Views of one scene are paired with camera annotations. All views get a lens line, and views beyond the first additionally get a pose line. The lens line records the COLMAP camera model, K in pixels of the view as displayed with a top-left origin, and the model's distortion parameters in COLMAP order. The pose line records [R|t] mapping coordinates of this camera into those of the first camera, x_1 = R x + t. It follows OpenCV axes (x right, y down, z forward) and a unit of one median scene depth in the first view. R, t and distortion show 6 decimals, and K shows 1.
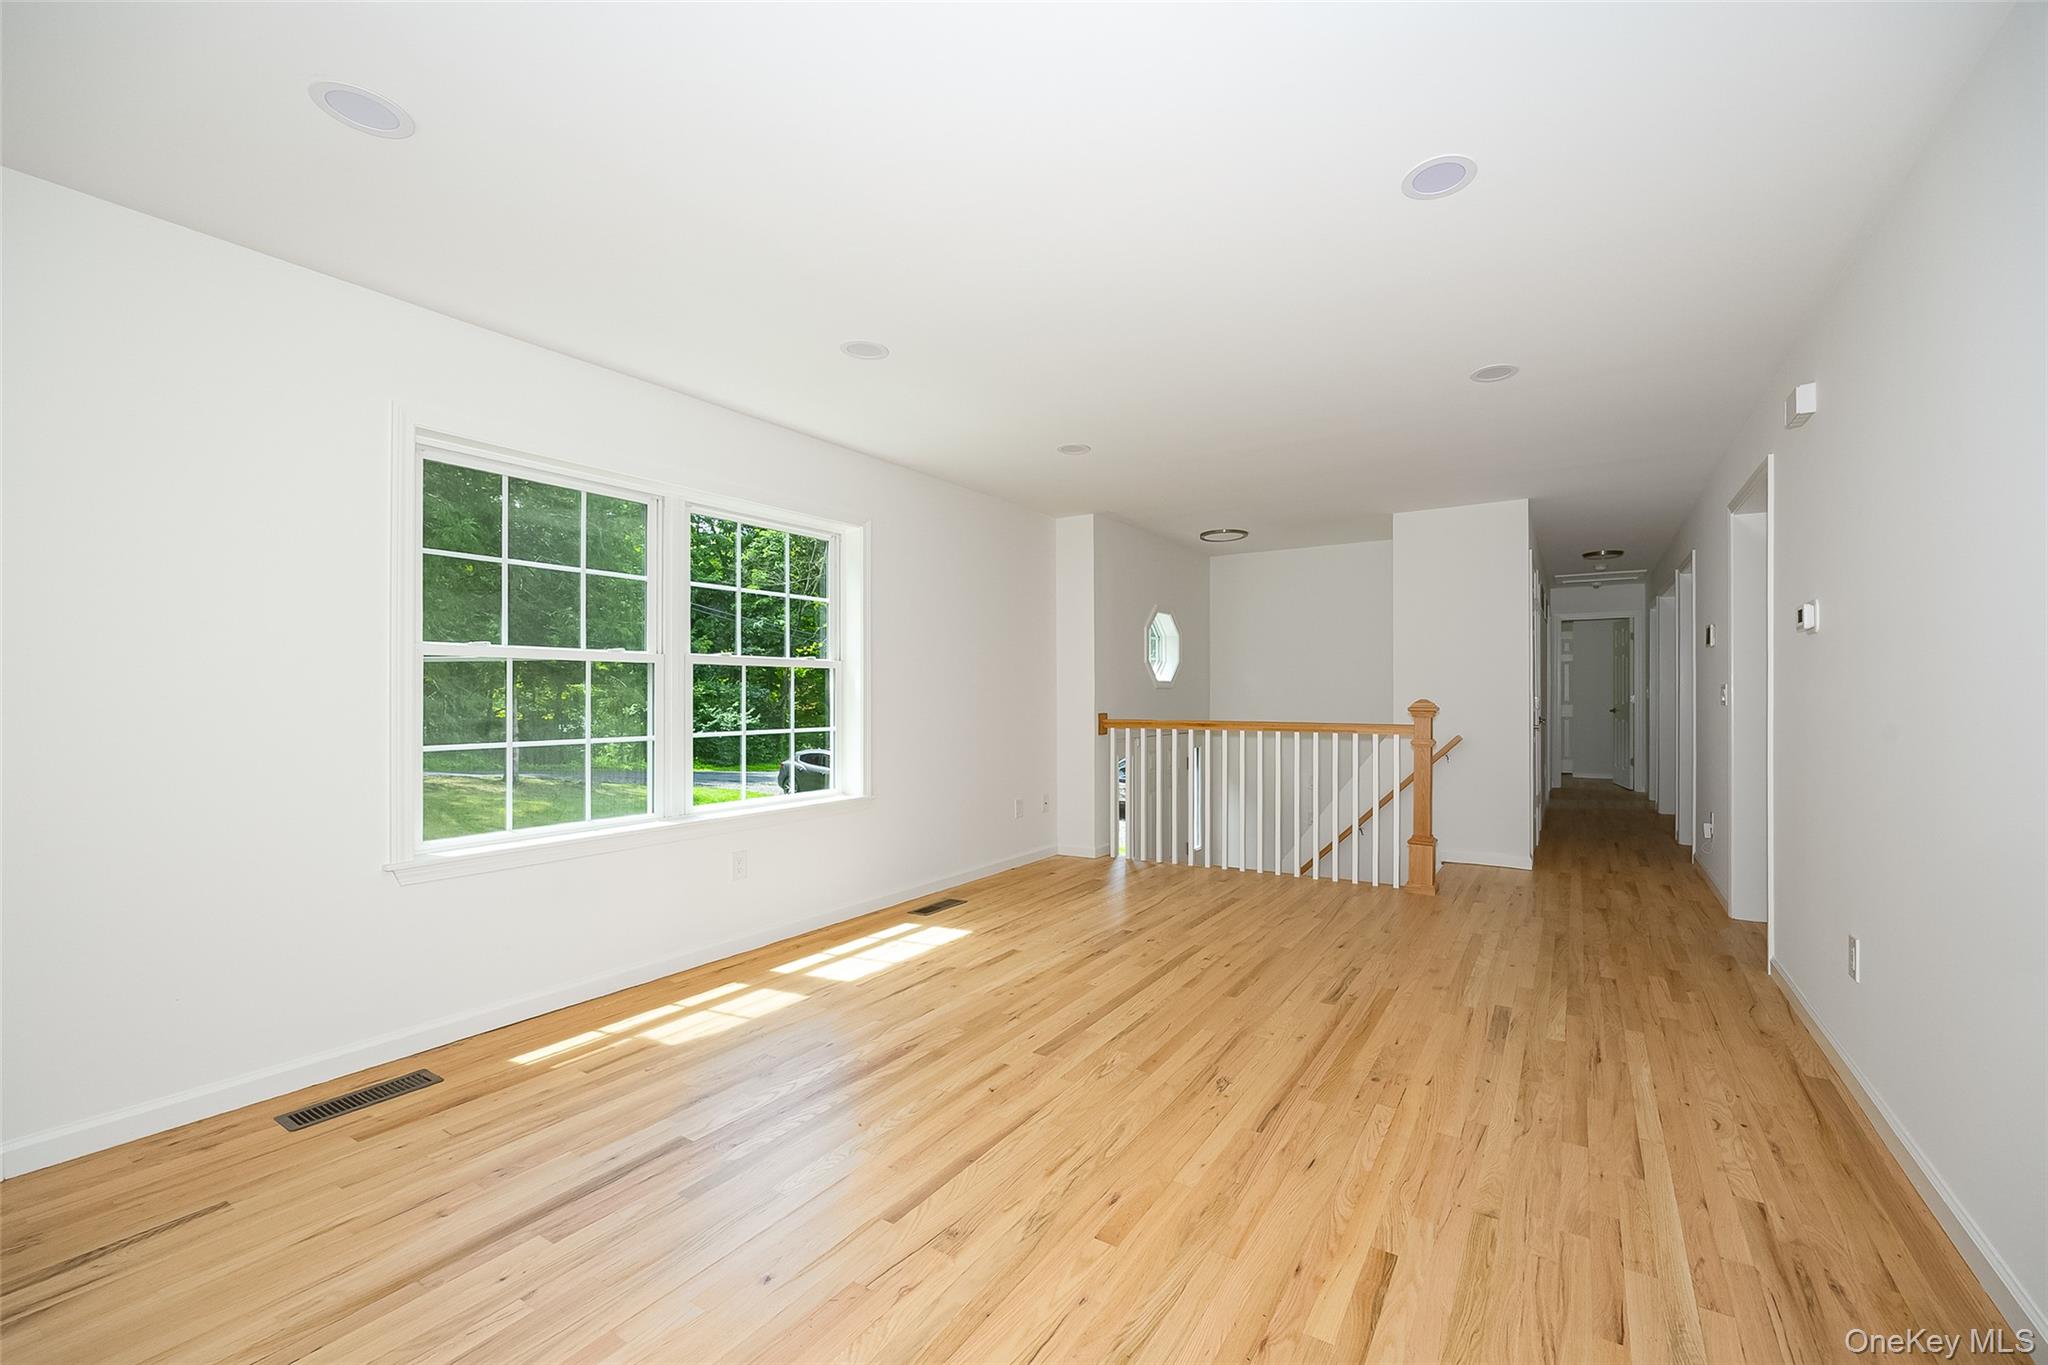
lens RADIAL K [[824.4, 0, 1017.3], [0, 824.4, 690.6], [0, 0, 1]] dist [-0.002502, -0.000177]
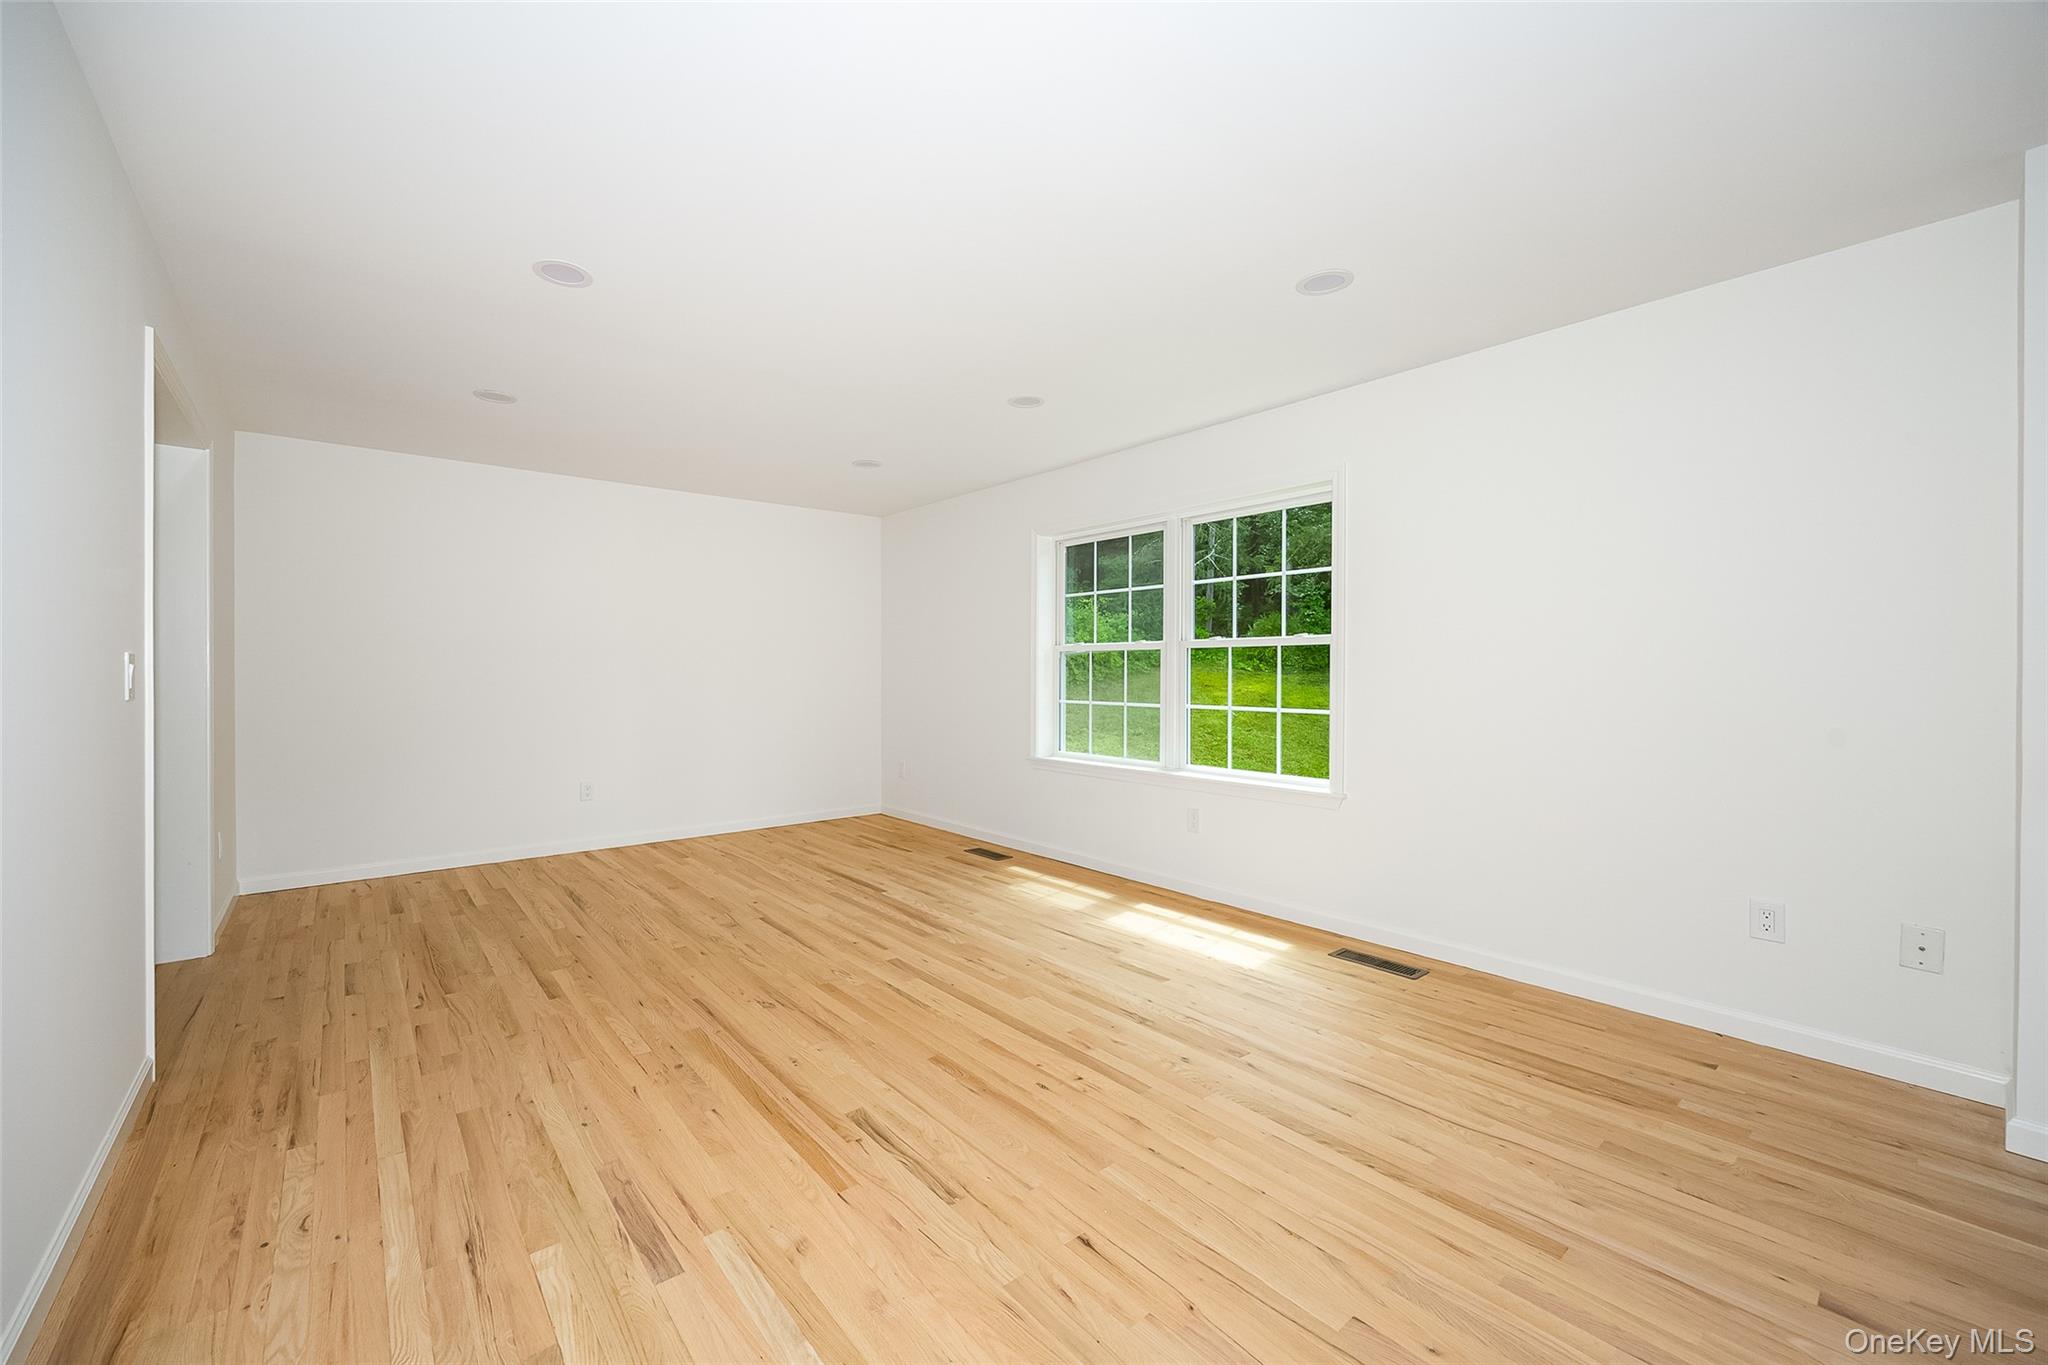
lens RADIAL K [[779.6, 0, 1025.4], [0, 779.6, 677.2], [0, 0, 1]] dist [-0.001710, 0.000029]
pose [[-0.252959, 0.006898, -0.967453, 0.934322], [0.004050, 0.999973, 0.006071, 0.002602], [0.967469, -0.002383, -0.252980, 1.245933]]
